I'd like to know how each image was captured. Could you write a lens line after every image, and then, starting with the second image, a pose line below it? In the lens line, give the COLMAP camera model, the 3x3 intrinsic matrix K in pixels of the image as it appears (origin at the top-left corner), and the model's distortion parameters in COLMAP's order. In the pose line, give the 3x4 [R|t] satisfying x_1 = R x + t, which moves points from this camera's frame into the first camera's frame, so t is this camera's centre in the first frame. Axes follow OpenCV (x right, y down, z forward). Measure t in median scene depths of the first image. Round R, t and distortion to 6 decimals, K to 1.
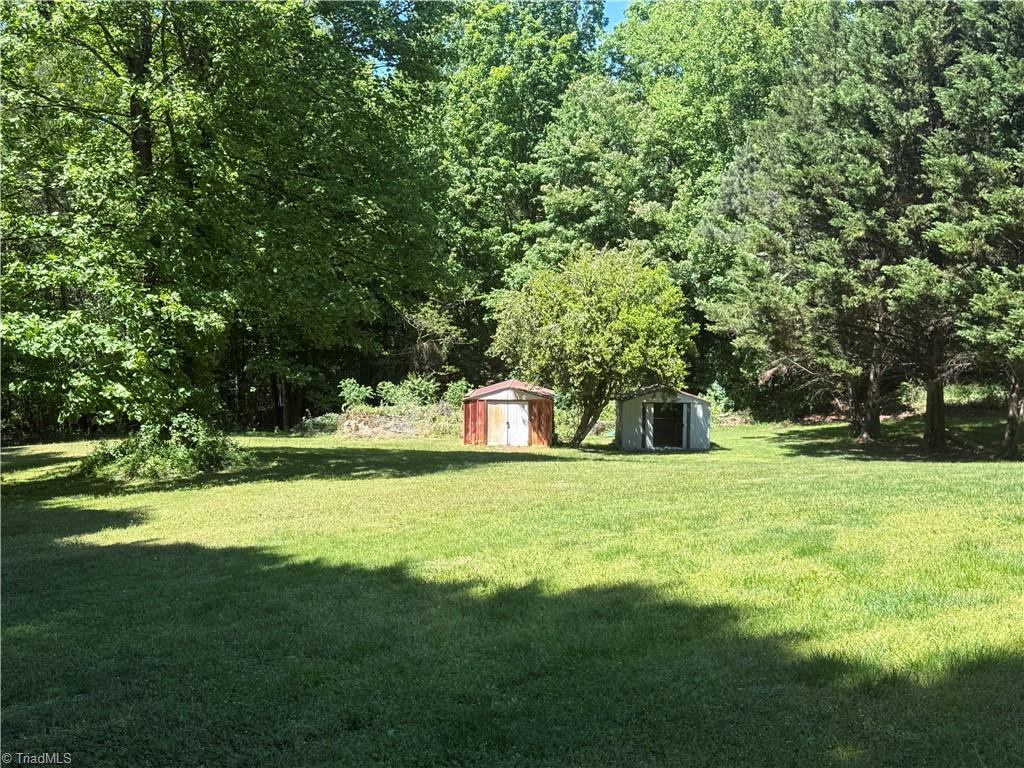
lens RADIAL K [[1068.0, 0, 532.3], [0, 1068.0, 388.9], [0, 0, 1]] dist [0.061849, 0.000000]
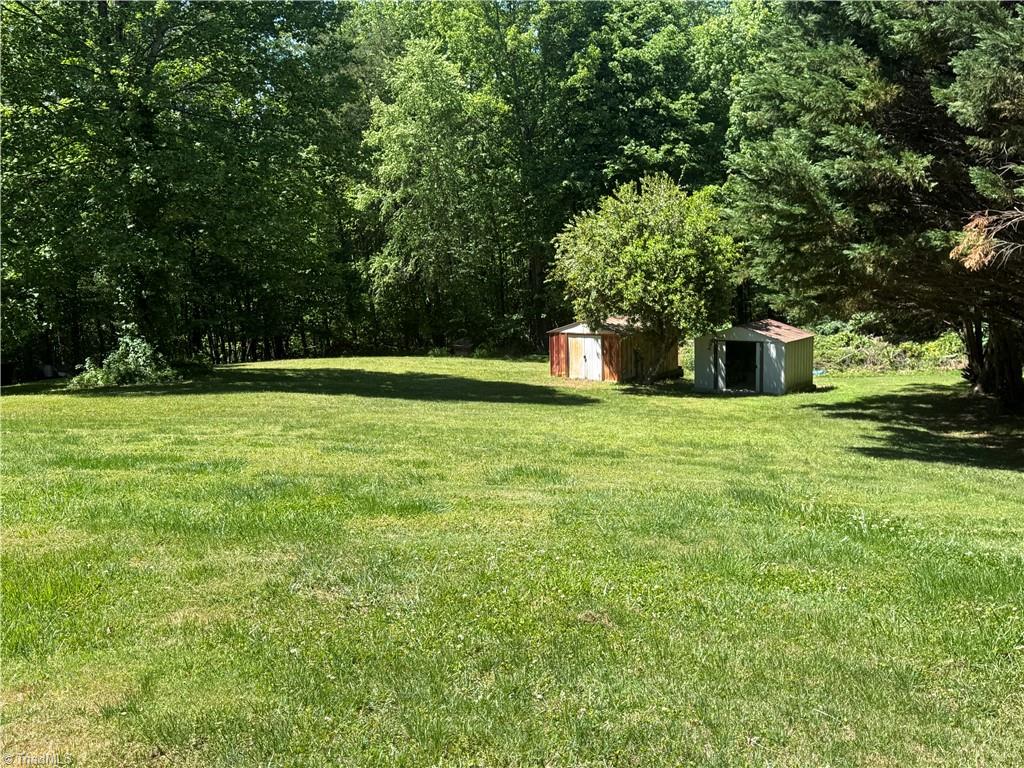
lens RADIAL K [[1068.0, 0, 509.4], [0, 1068.0, 409.6], [0, 0, 1]] dist [0.061849, 0.000000]
pose [[0.782382, 0.069663, -0.618891, 0.433365], [-0.010435, 0.995051, 0.098813, -0.013487], [0.622712, -0.070851, 0.779237, 0.131994]]
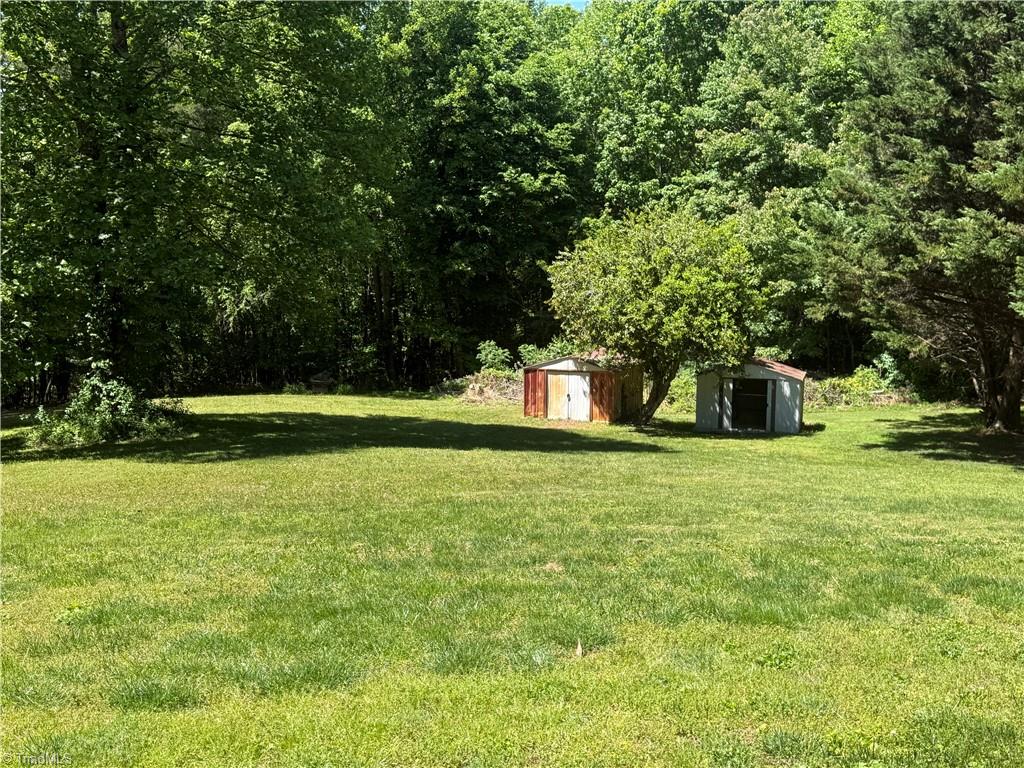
lens RADIAL K [[1068.0, 0, 517.6], [0, 1068.0, 404.6], [0, 0, 1]] dist [0.061849, 0.000000]
pose [[0.945295, 0.038369, -0.323952, 0.186503], [-0.019408, 0.997915, 0.061560, -0.012853], [0.325638, -0.051905, 0.944069, 0.086292]]
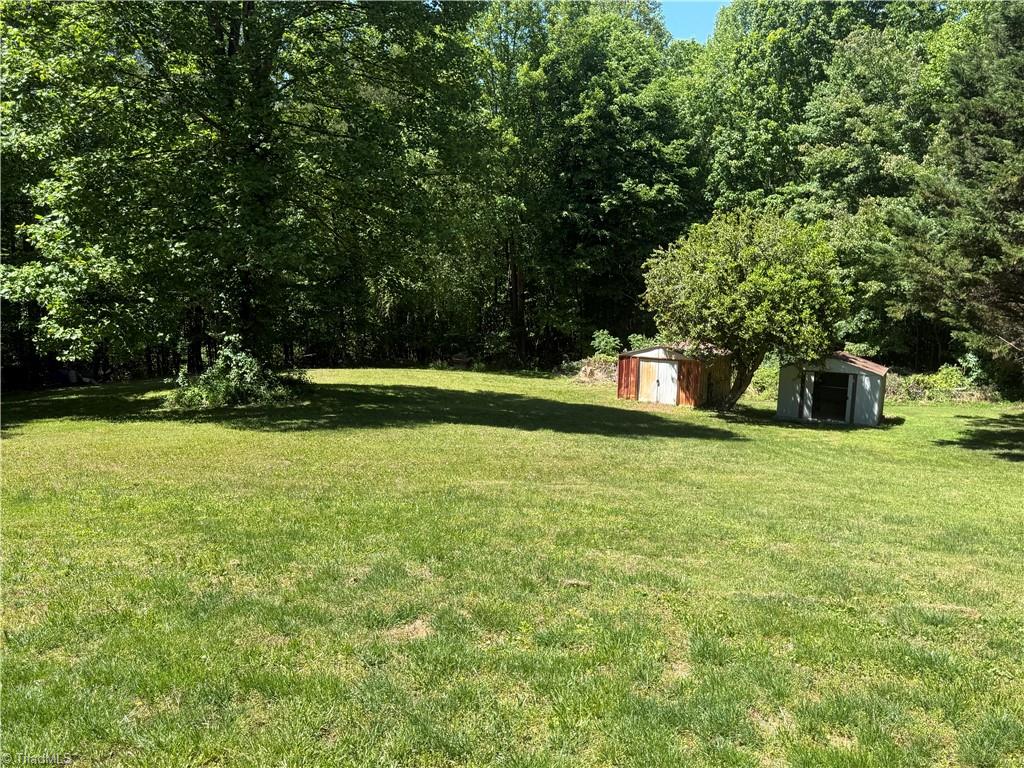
lens RADIAL K [[852.0, 0, 514.4], [0, 852.0, 404.3], [0, 0, 1]] dist [0.077817, -0.114544]
pose [[0.878159, 0.090408, -0.469749, 0.192948], [-0.051555, 0.994146, 0.094955, -0.013090], [0.475584, -0.059168, 0.877678, 0.165917]]
